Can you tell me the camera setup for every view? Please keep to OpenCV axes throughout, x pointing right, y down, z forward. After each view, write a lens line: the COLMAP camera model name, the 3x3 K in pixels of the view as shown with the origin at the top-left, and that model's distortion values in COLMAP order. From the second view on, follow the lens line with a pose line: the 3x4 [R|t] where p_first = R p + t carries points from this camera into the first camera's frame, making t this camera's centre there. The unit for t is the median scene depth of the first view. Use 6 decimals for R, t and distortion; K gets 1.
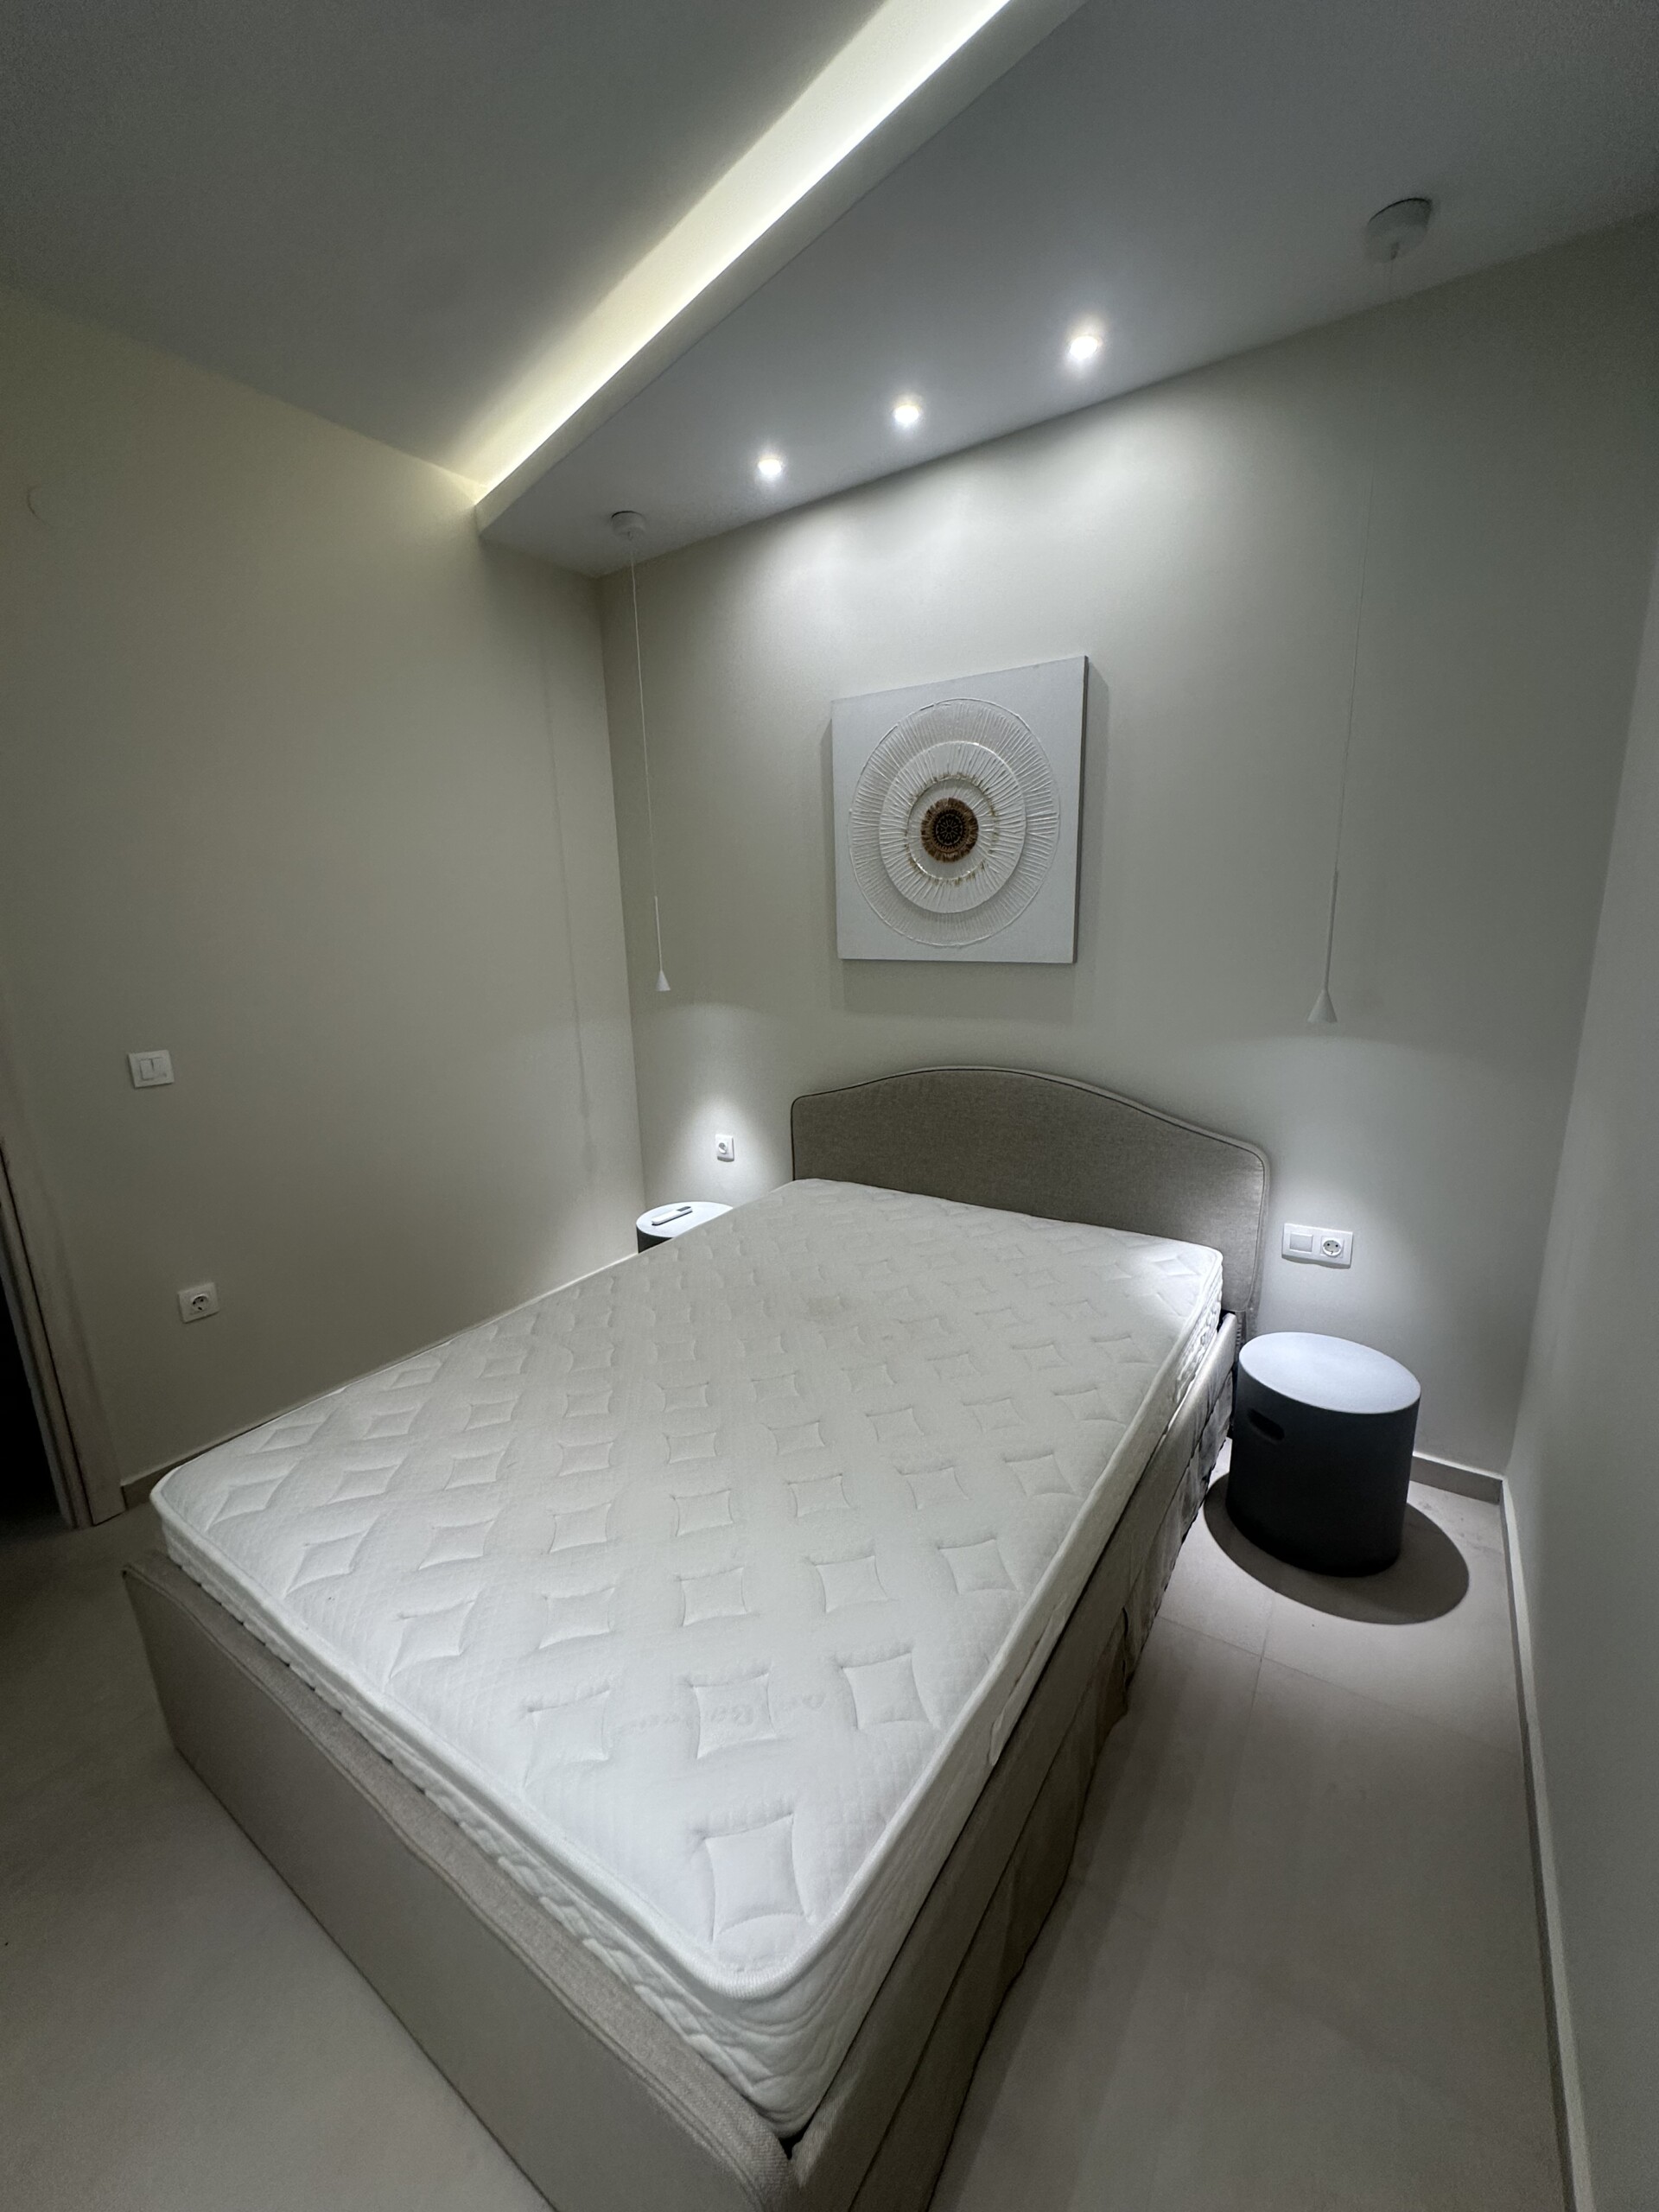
lens RADIAL K [[881.6, 0, 834.3], [0, 881.6, 1110.5], [0, 0, 1]] dist [-0.004697, 0.001161]
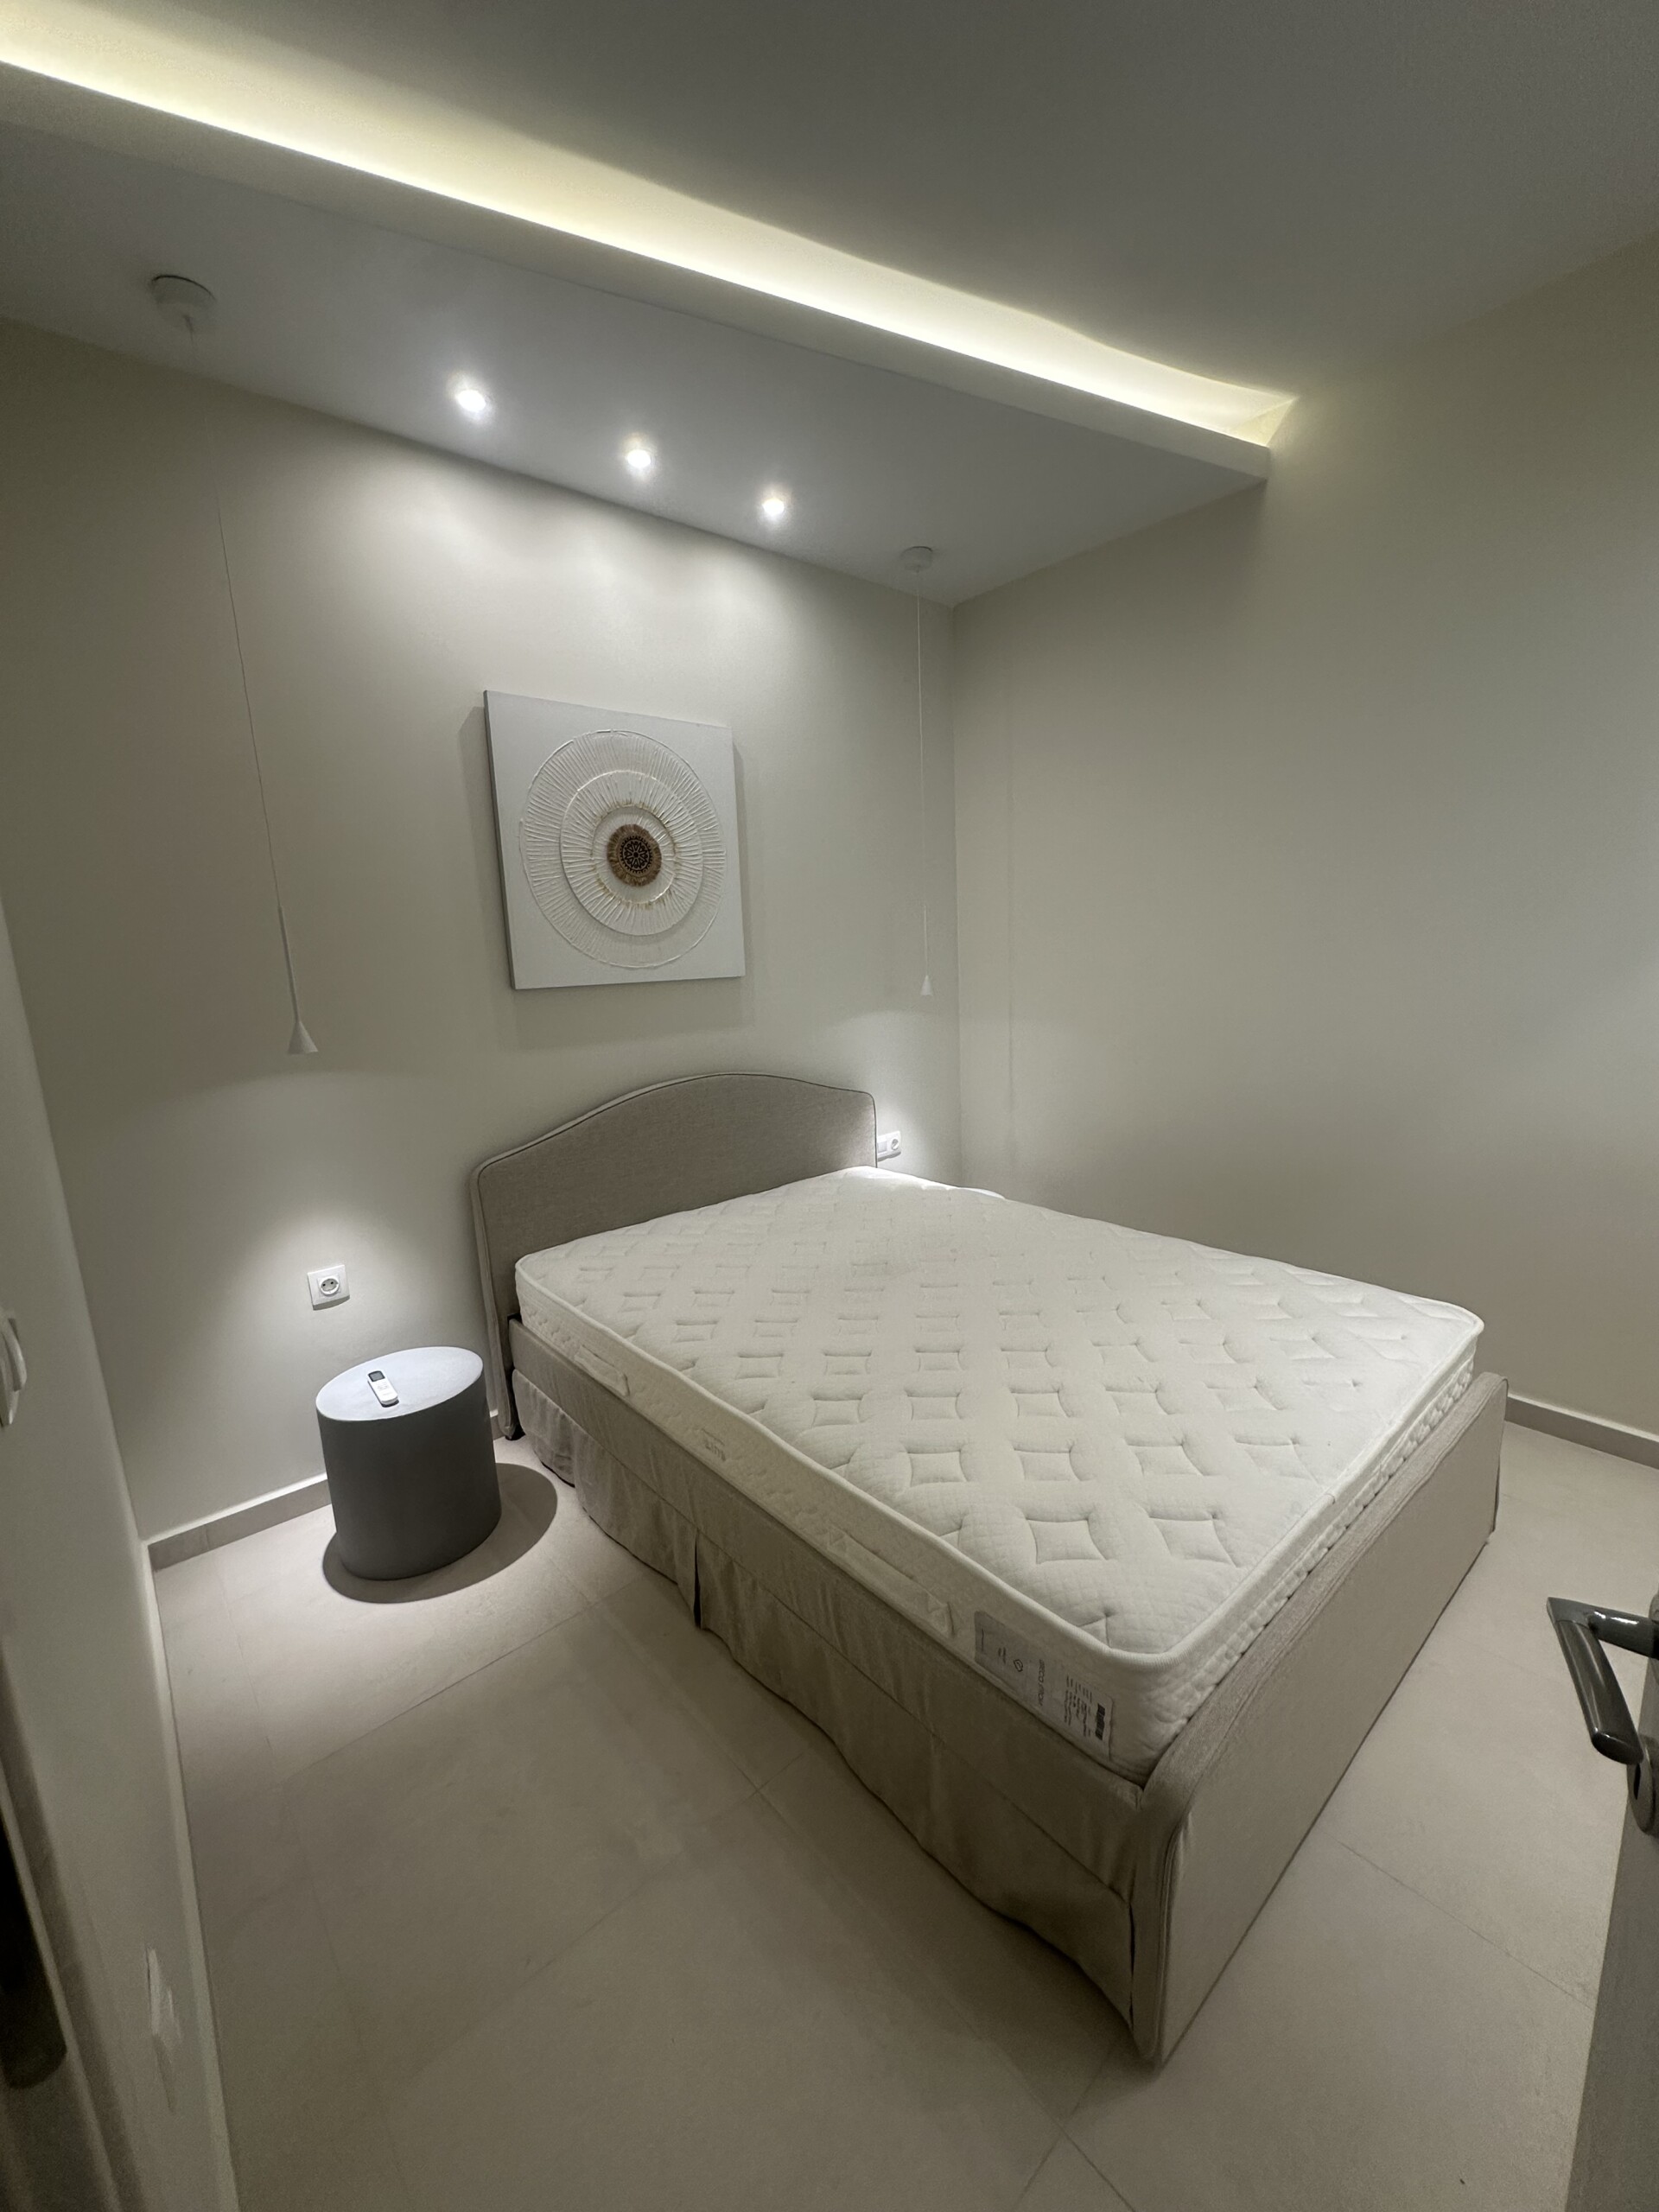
lens RADIAL K [[881.6, 0, 836.2], [0, 881.6, 1104.2], [0, 0, 1]] dist [-0.004697, 0.001161]
pose [[0.258907, -0.164604, 0.951773, -0.841753], [0.237841, 0.965897, 0.102348, -0.087652], [-0.936162, 0.199872, 0.289227, 0.543874]]
